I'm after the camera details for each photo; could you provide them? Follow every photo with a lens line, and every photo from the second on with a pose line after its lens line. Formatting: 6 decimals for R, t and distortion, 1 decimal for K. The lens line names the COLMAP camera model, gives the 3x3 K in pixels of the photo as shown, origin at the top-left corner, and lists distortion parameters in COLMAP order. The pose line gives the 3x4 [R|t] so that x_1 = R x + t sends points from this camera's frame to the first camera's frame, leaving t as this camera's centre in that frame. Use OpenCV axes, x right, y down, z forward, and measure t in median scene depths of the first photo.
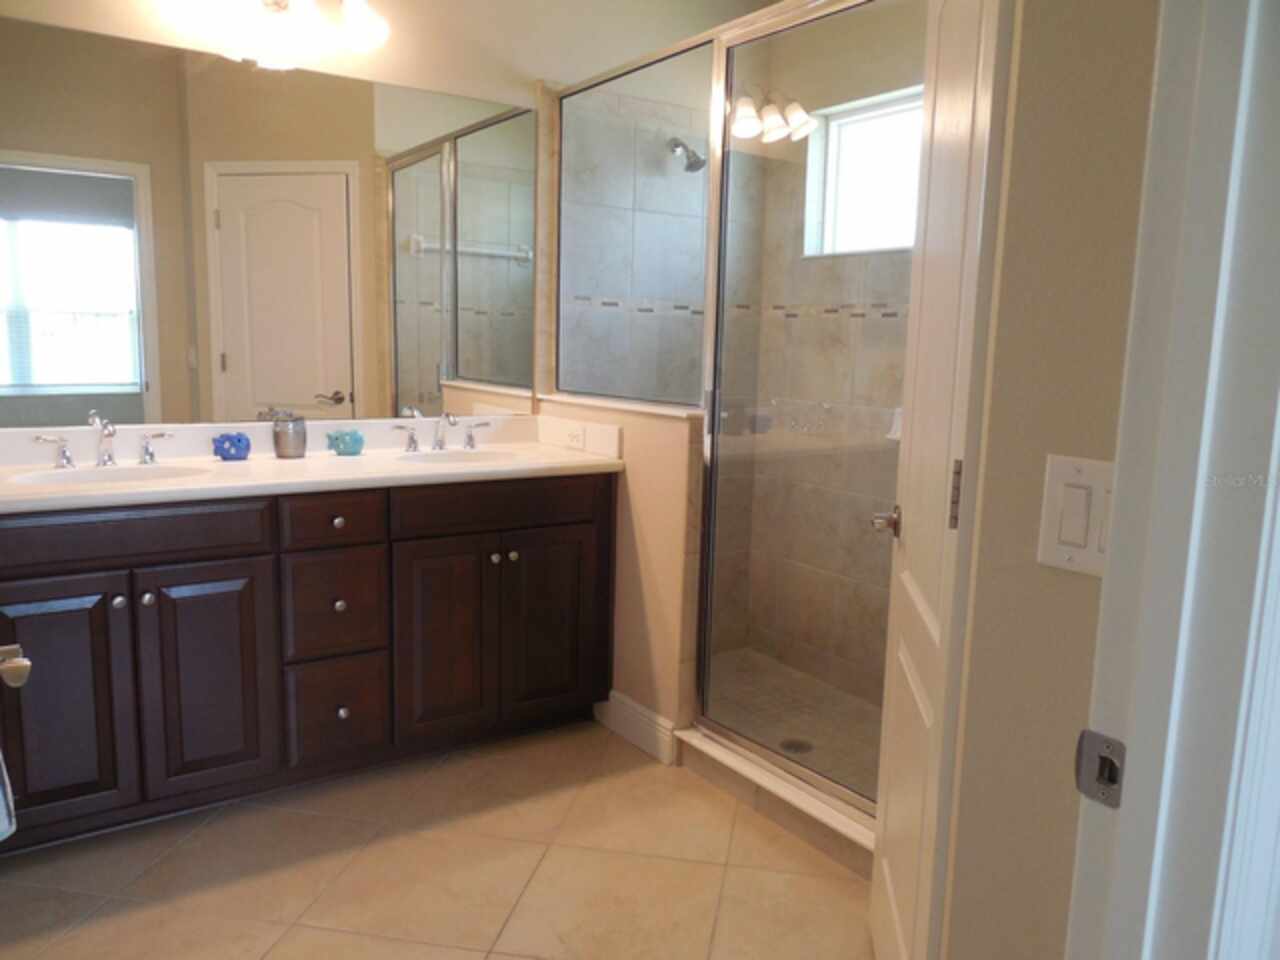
lens RADIAL K [[957.7, 0, 635.6], [0, 957.7, 483.1], [0, 0, 1]] dist [-0.006899, 0.006328]
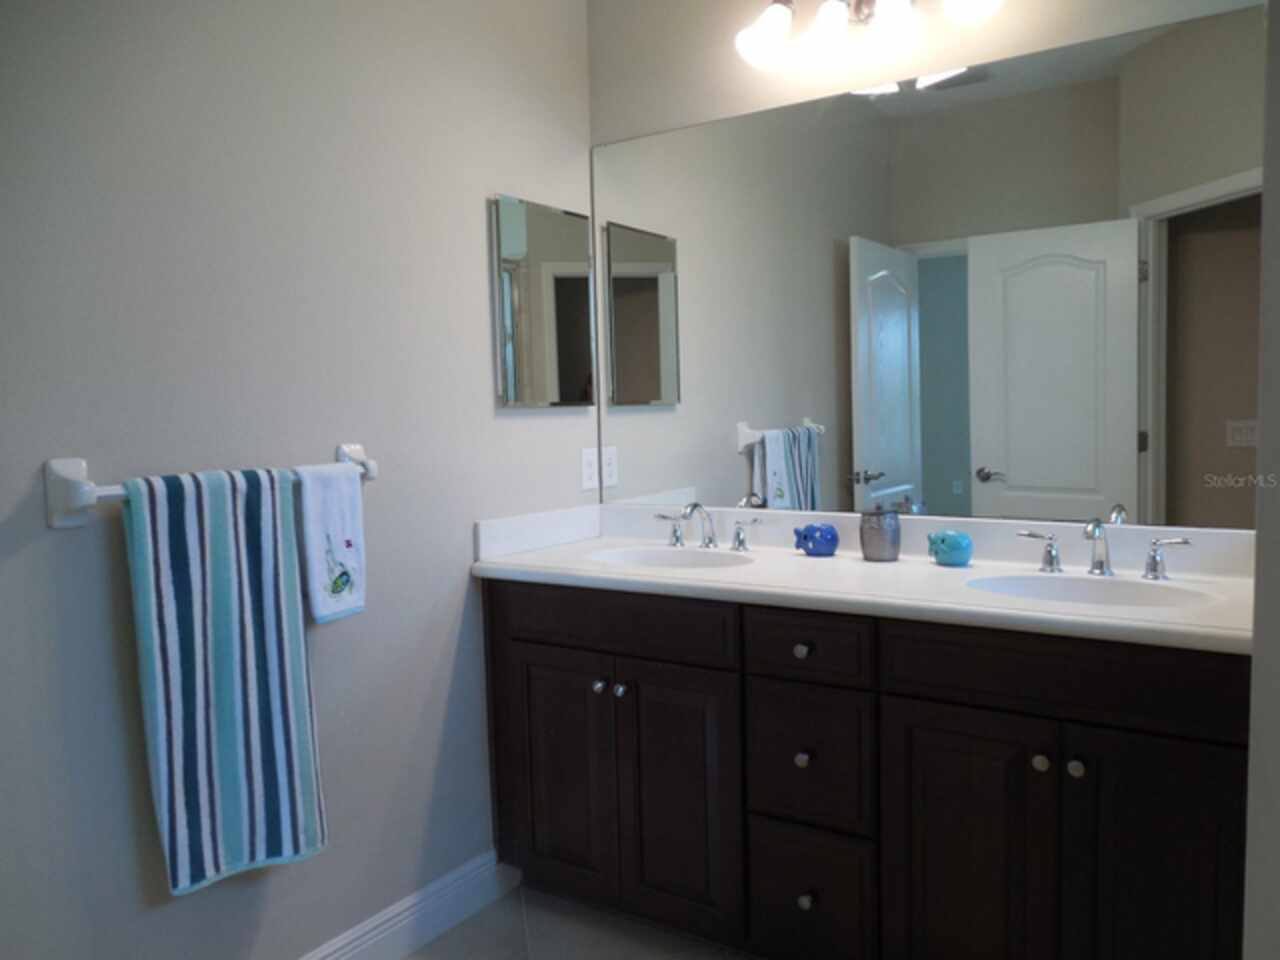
lens RADIAL K [[957.7, 0, 640.1], [0, 957.7, 484.4], [0, 0, 1]] dist [-0.006899, 0.006328]
pose [[0.320641, 0.012881, -0.947113, 0.279187], [-0.123057, 0.992000, -0.028169, -0.037185], [0.939173, 0.125581, 0.319661, 0.488724]]
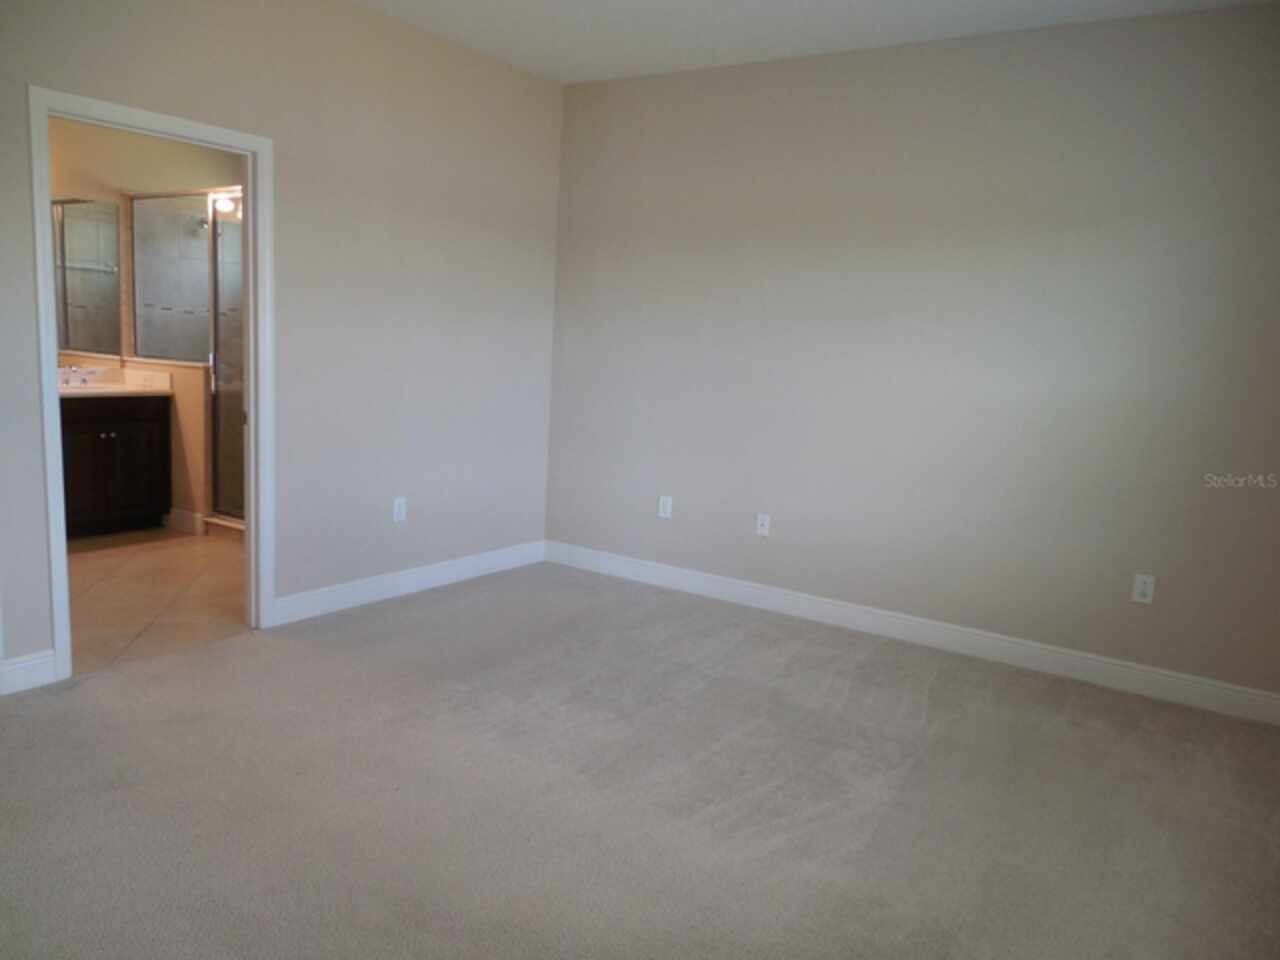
lens RADIAL K [[957.7, 0, 641.9], [0, 957.7, 476.4], [0, 0, 1]] dist [-0.006899, 0.006328]
pose [[0.924080, -0.032293, 0.380833, 0.116826], [0.029060, 0.999476, 0.014239, 0.146426], [-0.381093, -0.002091, 0.924534, -1.139309]]
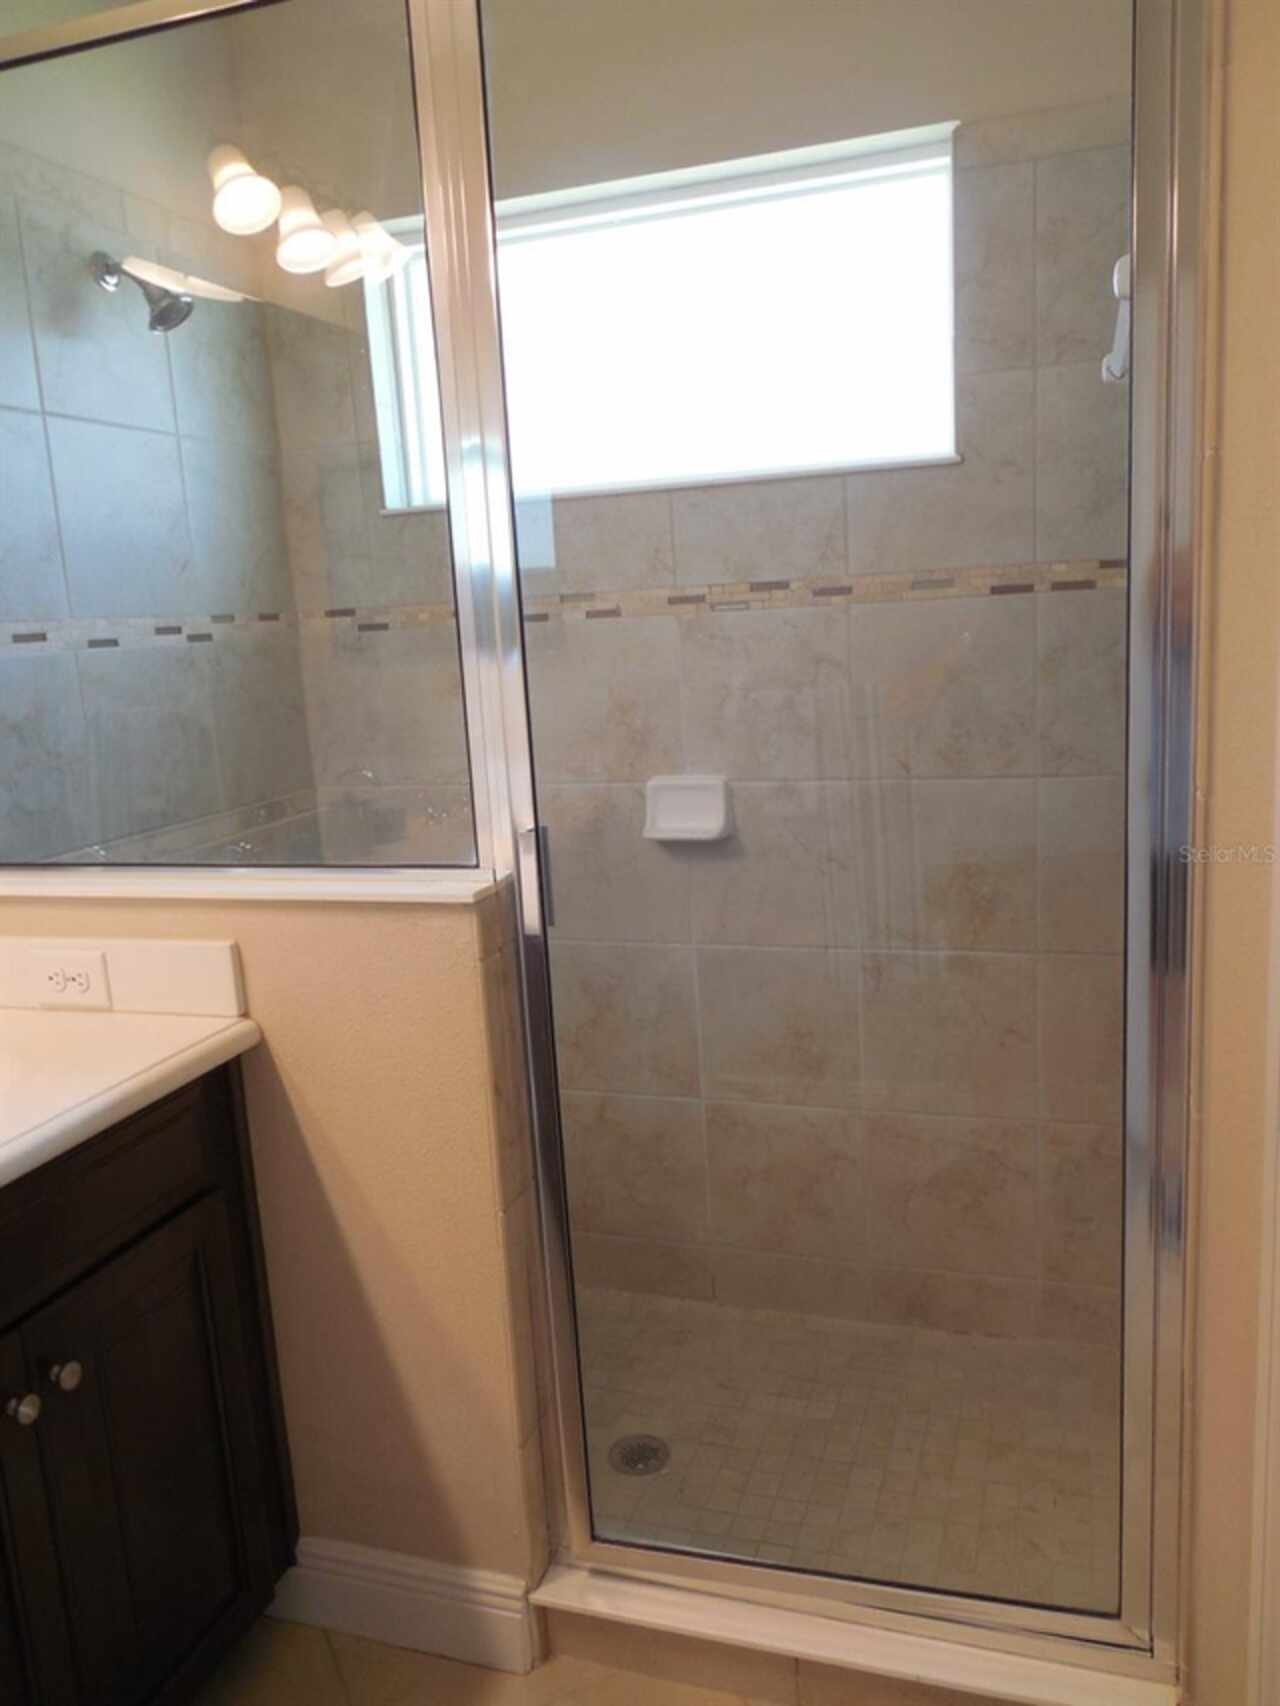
lens RADIAL K [[1276.5, 0, 638.7], [0, 1276.5, 855.2], [0, 0, 1]] dist [-0.006899, 0.006328]
pose [[0.794384, -0.185826, 0.578293, -0.172514], [0.168677, 0.982096, 0.083875, -0.103264], [-0.583525, 0.030916, 0.811506, 0.424624]]
